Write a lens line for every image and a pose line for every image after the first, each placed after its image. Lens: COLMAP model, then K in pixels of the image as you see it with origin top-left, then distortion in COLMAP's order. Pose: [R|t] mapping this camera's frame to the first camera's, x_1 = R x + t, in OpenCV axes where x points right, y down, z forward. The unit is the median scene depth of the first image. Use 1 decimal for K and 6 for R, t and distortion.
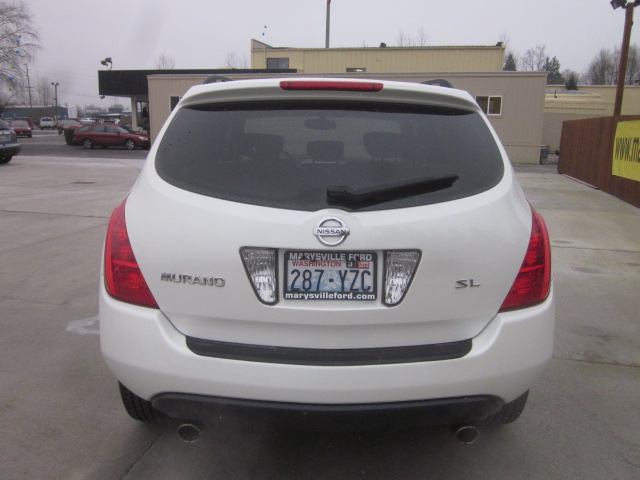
lens RADIAL K [[536.9, 0, 317.1], [0, 536.9, 241.3], [0, 0, 1]] dist [-0.015852, 0.006156]
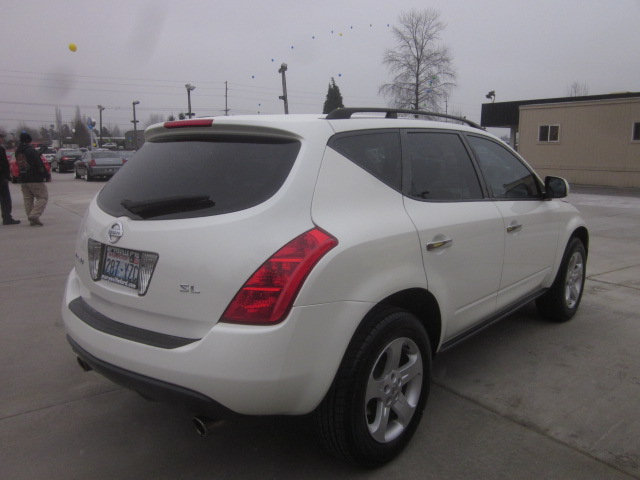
lens RADIAL K [[536.9, 0, 319.9], [0, 536.9, 236.2], [0, 0, 1]] dist [-0.015852, 0.006156]
pose [[0.765947, 0.091656, -0.636336, 1.232228], [-0.131771, 0.991153, -0.015848, -0.053047], [0.629254, 0.095990, 0.771249, 0.277014]]
